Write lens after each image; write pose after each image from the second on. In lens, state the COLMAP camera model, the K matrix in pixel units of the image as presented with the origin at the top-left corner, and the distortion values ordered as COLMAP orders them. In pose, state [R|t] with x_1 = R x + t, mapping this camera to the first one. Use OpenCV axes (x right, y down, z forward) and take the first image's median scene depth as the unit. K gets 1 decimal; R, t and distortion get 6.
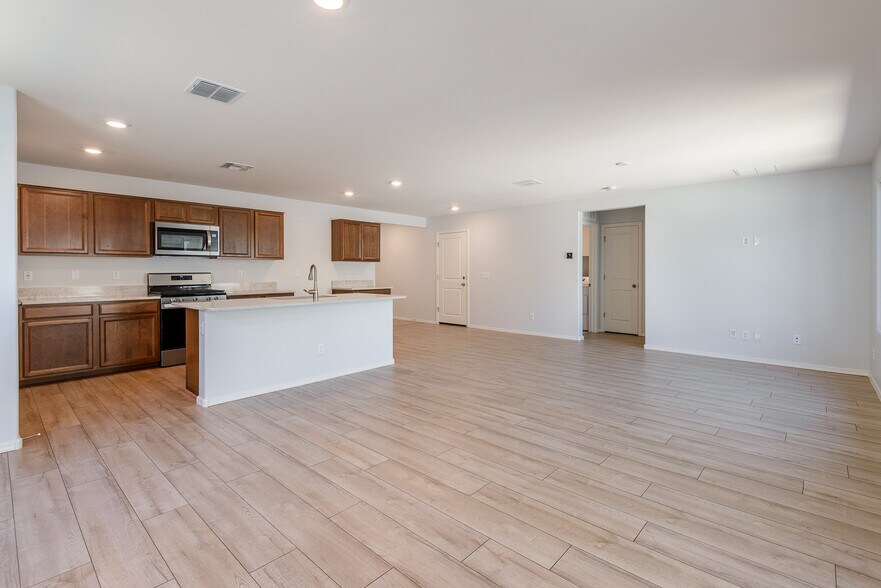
lens RADIAL K [[407.9, 0, 440.1], [0, 407.9, 275.1], [0, 0, 1]] dist [0.016947, -0.016986]
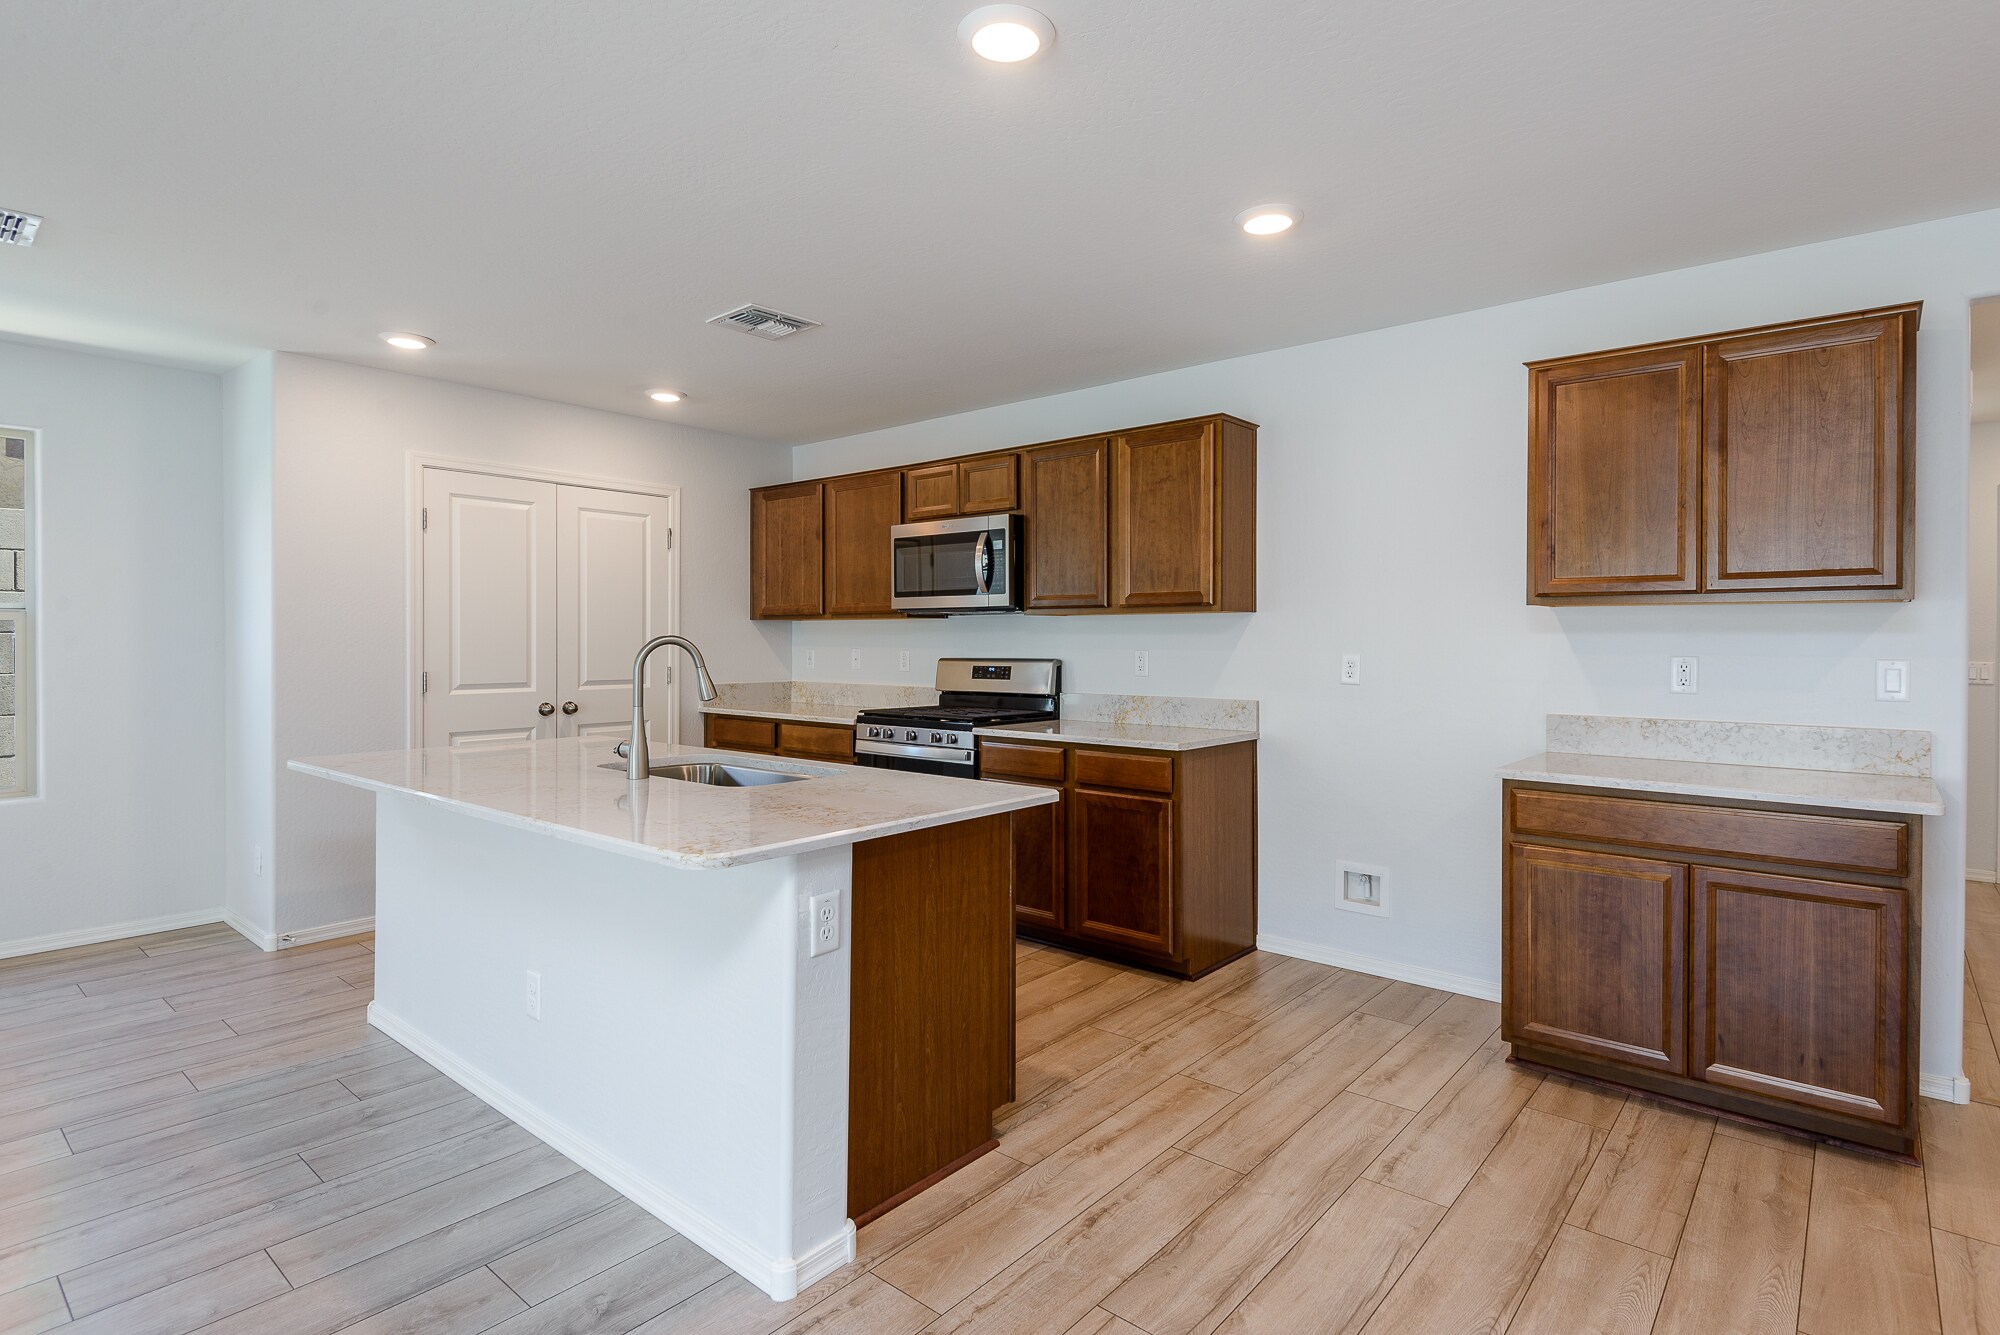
lens RADIAL K [[1013.0, 0, 1001.1], [0, 1013.0, 640.3], [0, 0, 1]] dist [0.002742, -0.000660]
pose [[0.037016, 0.001072, -0.999314, 0.267572], [-0.012738, 0.999919, 0.000601, -0.024245], [0.999233, 0.012707, 0.037026, 1.093421]]
